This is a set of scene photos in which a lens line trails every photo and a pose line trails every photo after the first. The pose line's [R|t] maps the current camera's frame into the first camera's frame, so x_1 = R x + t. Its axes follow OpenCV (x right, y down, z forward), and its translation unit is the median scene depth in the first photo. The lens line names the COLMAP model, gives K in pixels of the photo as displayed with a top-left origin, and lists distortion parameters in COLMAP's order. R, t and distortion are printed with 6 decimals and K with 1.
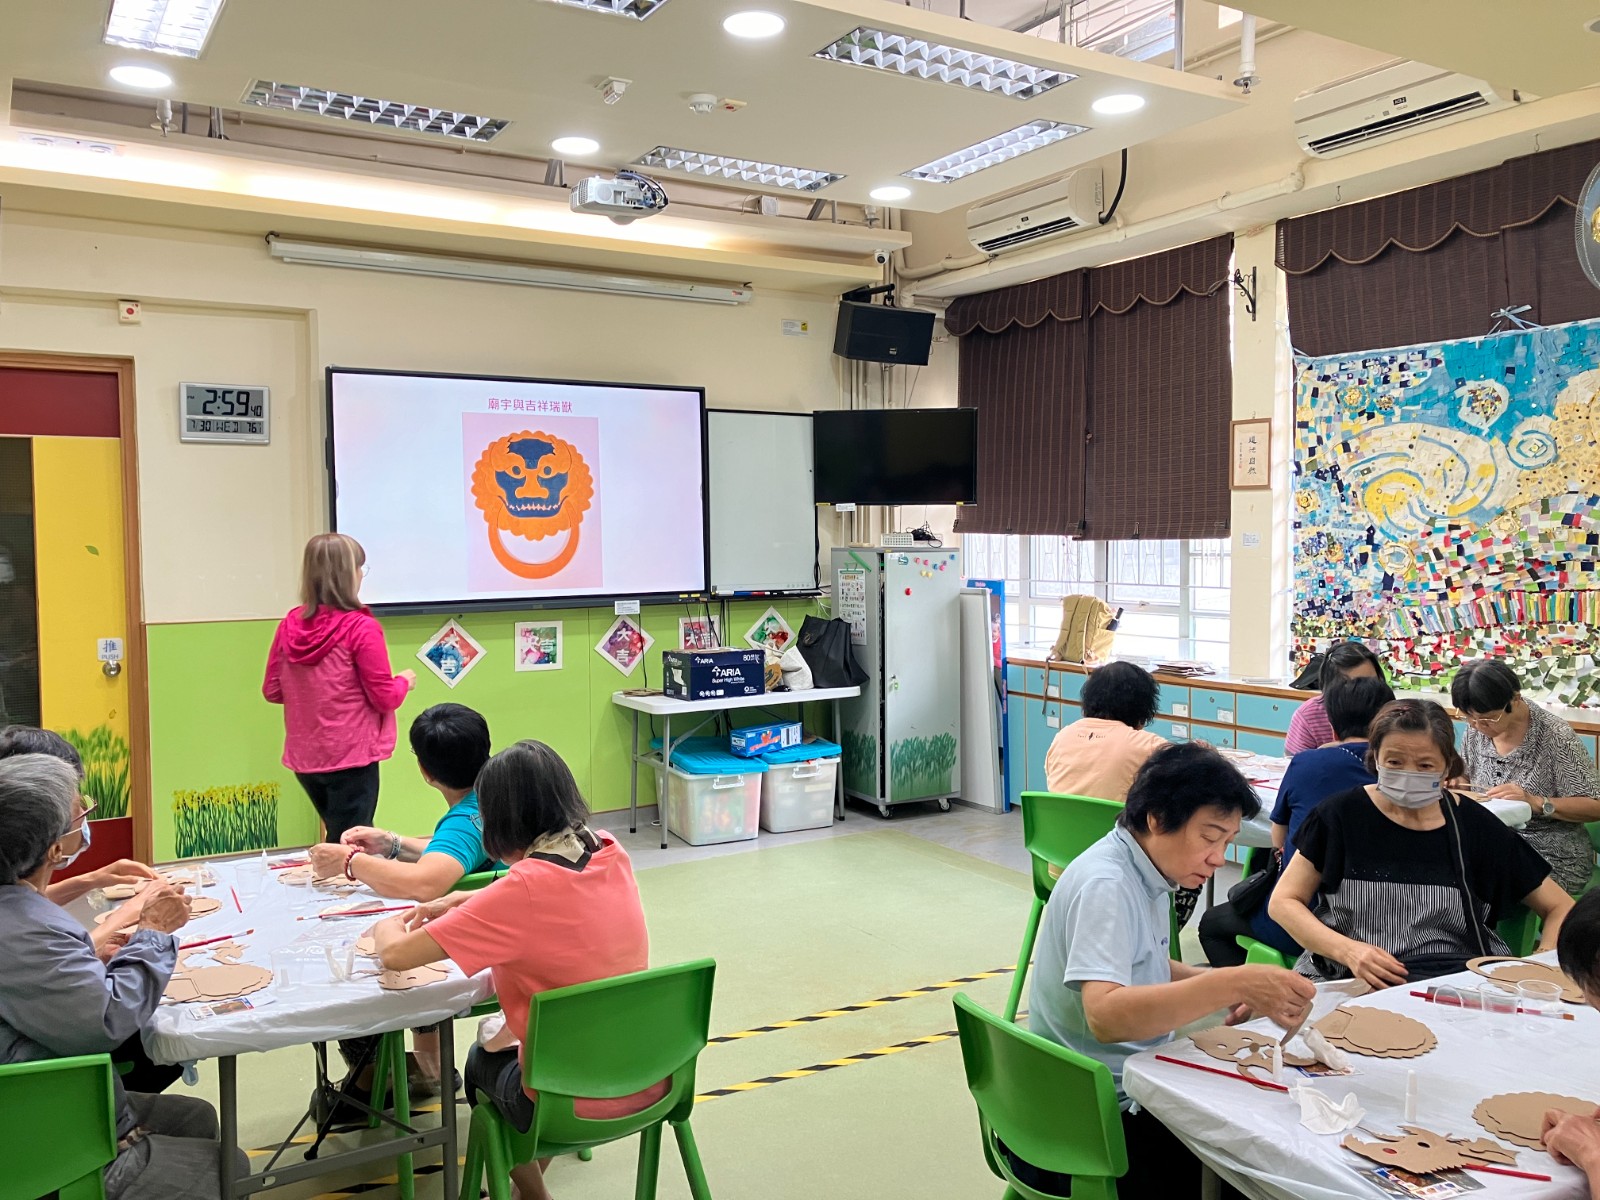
lens RADIAL K [[1285.9, 0, 804.2], [0, 1285.9, 580.9], [0, 0, 1]] dist [0.002040, 0.005528]
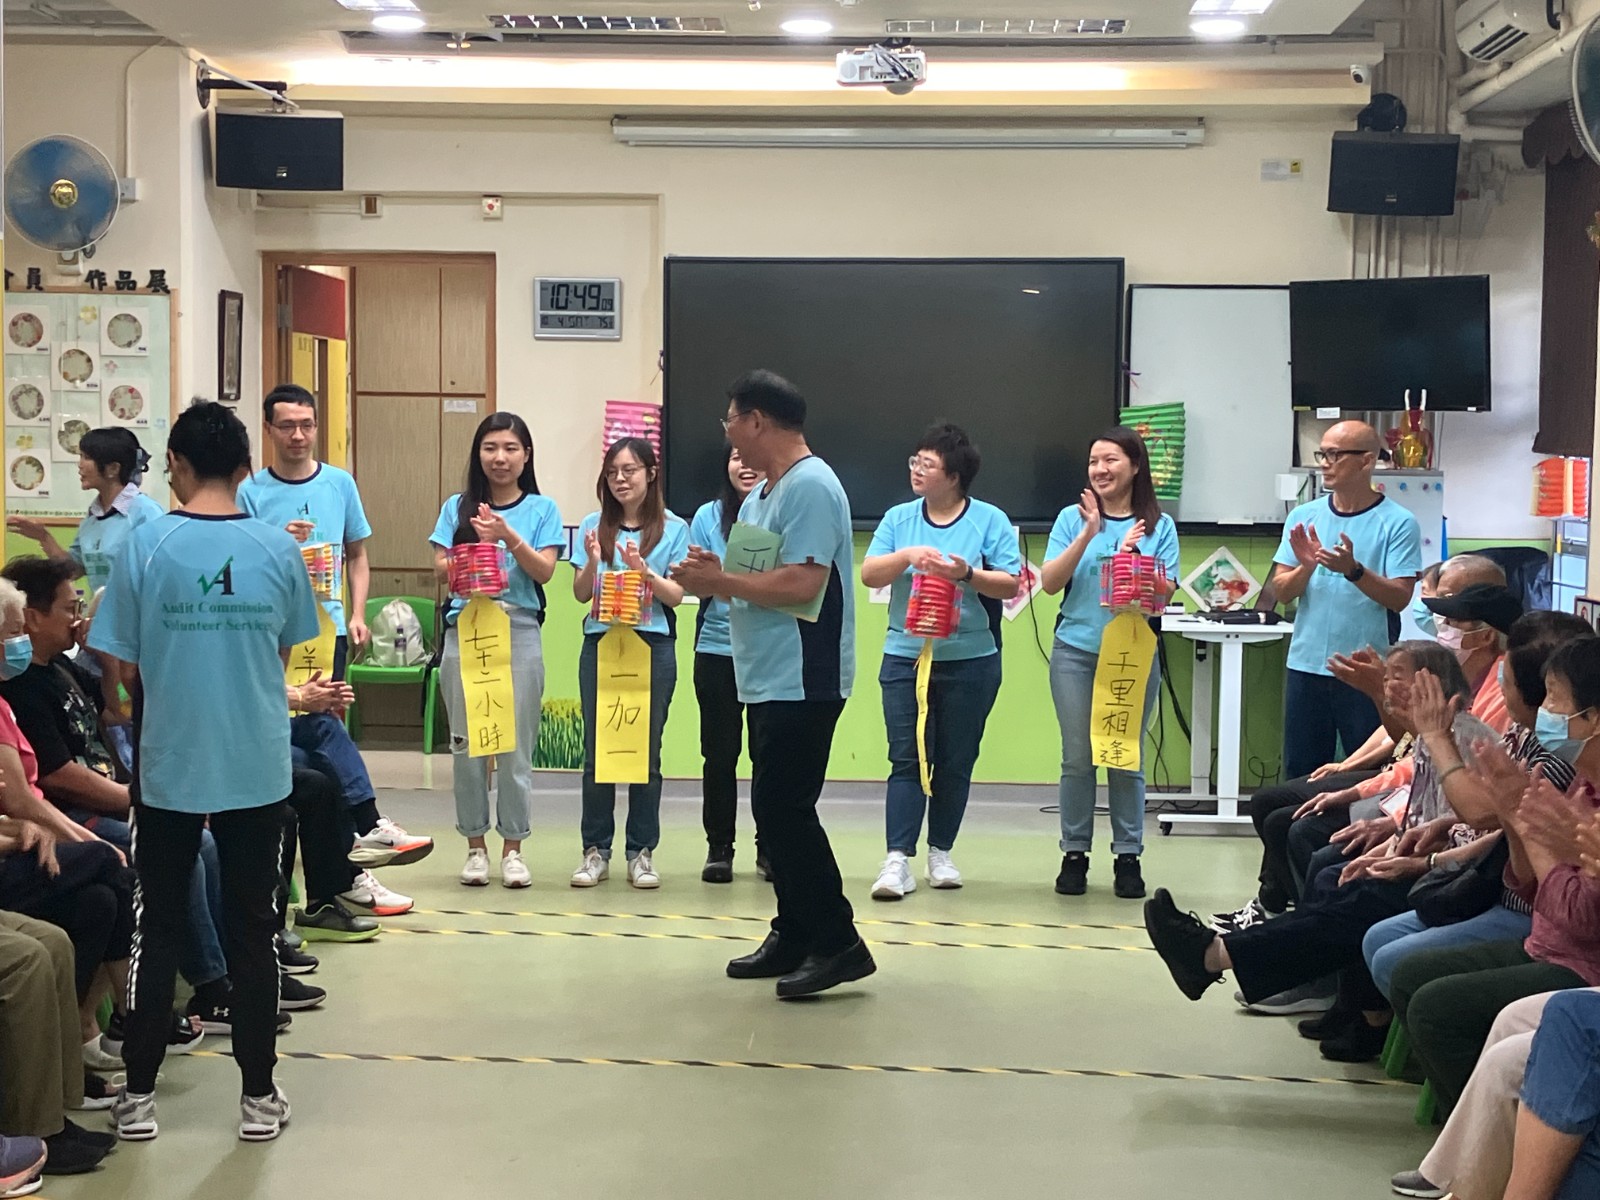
lens RADIAL K [[2611.8, 0, 800.0], [0, 2611.8, 600.0], [0, 0, 1]] dist [0.324533, -1.301847]
pose [[0.829174, 0.052826, -0.556488, 0.807443], [-0.044704, 0.998603, 0.028185, 0.024441], [0.557200, 0.001507, 0.830377, -0.541335]]
